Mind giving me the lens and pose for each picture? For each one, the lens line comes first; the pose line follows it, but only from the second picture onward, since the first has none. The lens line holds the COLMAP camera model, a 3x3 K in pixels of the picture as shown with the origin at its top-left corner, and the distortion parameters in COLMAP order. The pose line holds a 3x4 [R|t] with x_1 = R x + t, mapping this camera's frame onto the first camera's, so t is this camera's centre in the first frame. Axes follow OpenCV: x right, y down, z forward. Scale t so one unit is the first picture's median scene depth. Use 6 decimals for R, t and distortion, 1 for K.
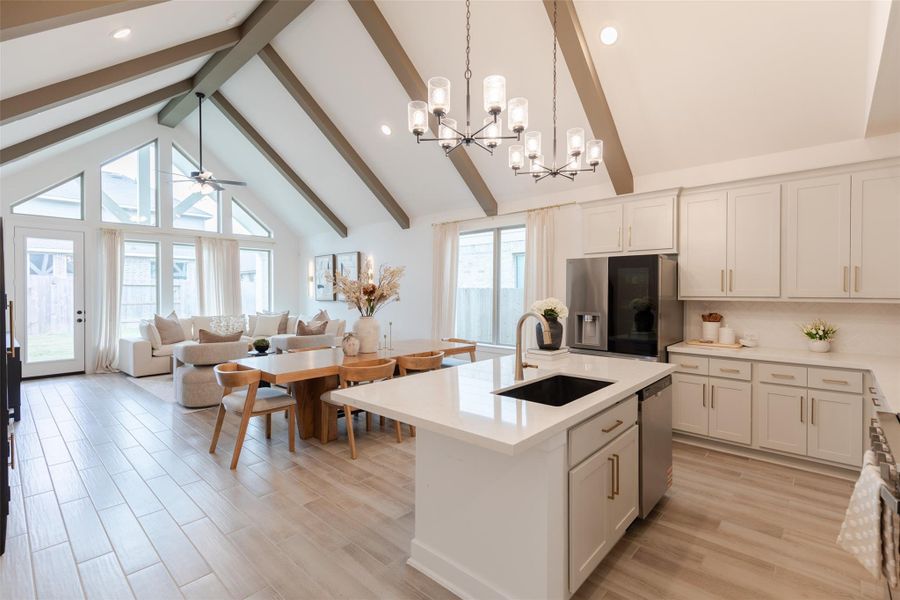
lens RADIAL K [[405.5, 0, 466.2], [0, 405.5, 293.7], [0, 0, 1]] dist [0.006180, -0.000277]
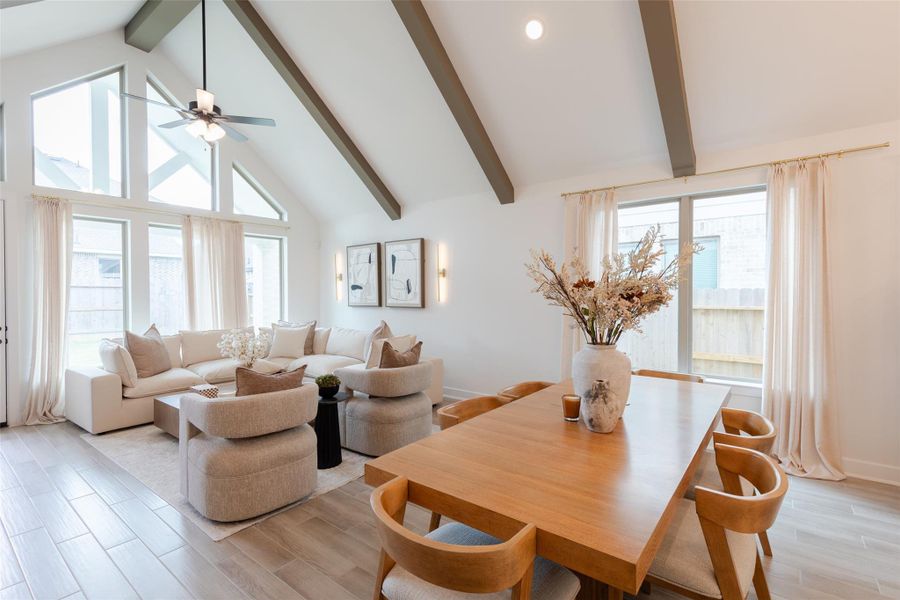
lens RADIAL K [[420.6, 0, 479.1], [0, 420.6, 298.1], [0, 0, 1]] dist [0.003816, -0.000443]
pose [[0.996892, -0.002881, 0.078724, -0.316898], [0.002419, 0.999979, 0.005956, -0.003281], [-0.078739, -0.005747, 0.996879, 0.357810]]
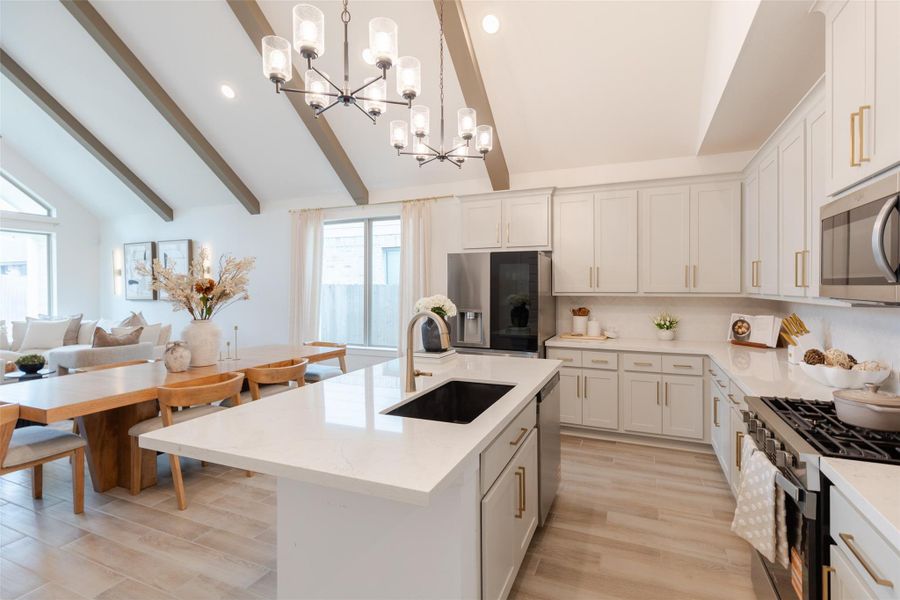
lens RADIAL K [[407.2, 0, 473.3], [0, 407.2, 291.1], [0, 0, 1]] dist [0.000942, -0.000478]
pose [[0.940661, -0.004570, 0.339316, -0.012491], [0.004030, 0.999989, 0.002297, 0.000255], [-0.339323, -0.000794, 0.940670, 0.057108]]
